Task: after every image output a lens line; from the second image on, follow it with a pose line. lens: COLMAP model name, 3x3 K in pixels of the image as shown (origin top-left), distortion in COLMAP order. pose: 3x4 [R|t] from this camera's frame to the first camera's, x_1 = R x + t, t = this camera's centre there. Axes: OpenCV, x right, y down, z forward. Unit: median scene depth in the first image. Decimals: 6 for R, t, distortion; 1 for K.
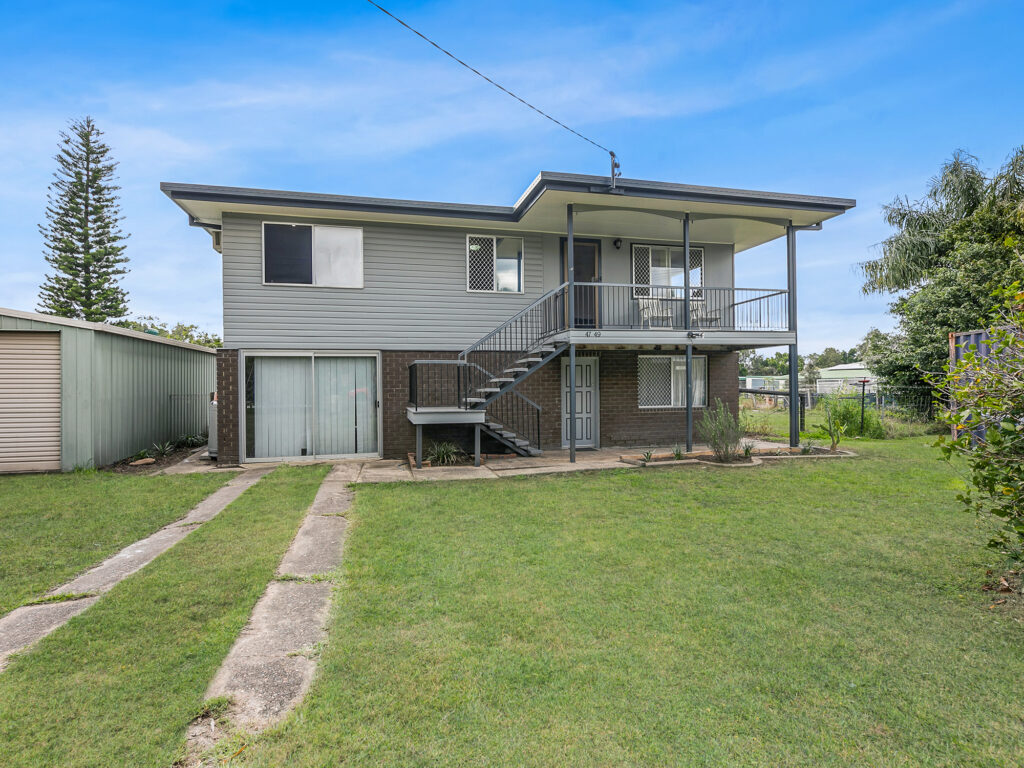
lens RADIAL K [[518.3, 0, 506.6], [0, 518.3, 384.9], [0, 0, 1]] dist [-0.002861, 0.000945]
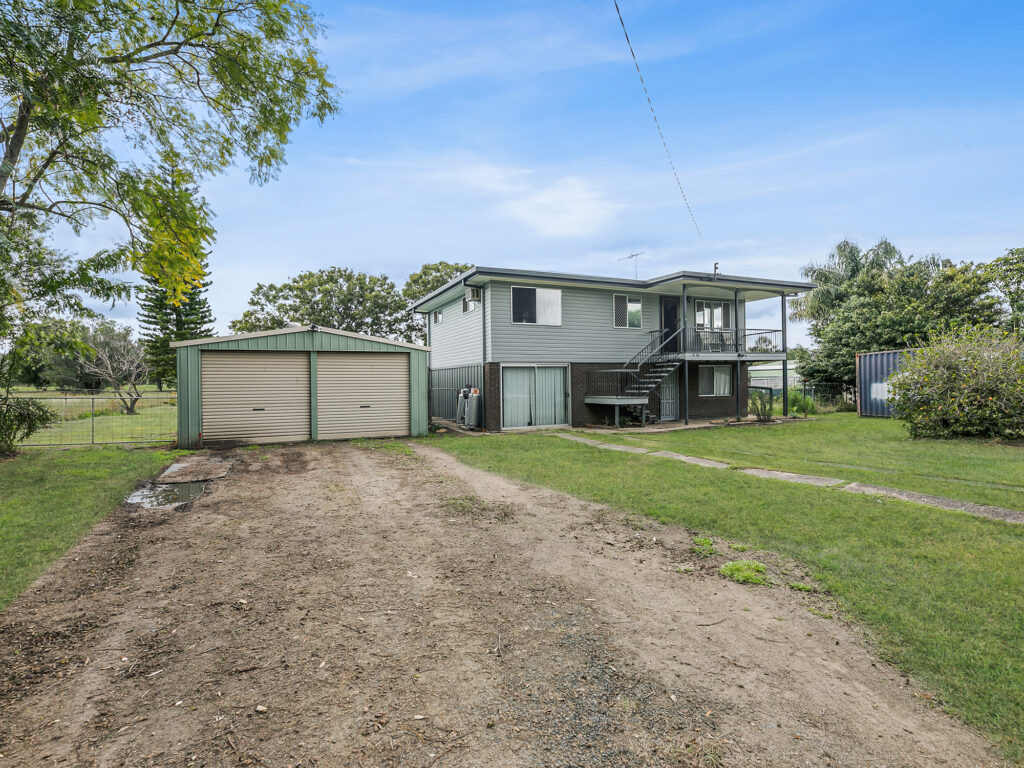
lens RADIAL K [[518.3, 0, 516.8], [0, 518.3, 381.7], [0, 0, 1]] dist [-0.002861, 0.000945]
pose [[0.981036, -0.003284, 0.193800, -0.696257], [0.003959, 0.999987, -0.003097, -0.000011], [-0.193787, 0.003806, 0.981036, -0.578245]]
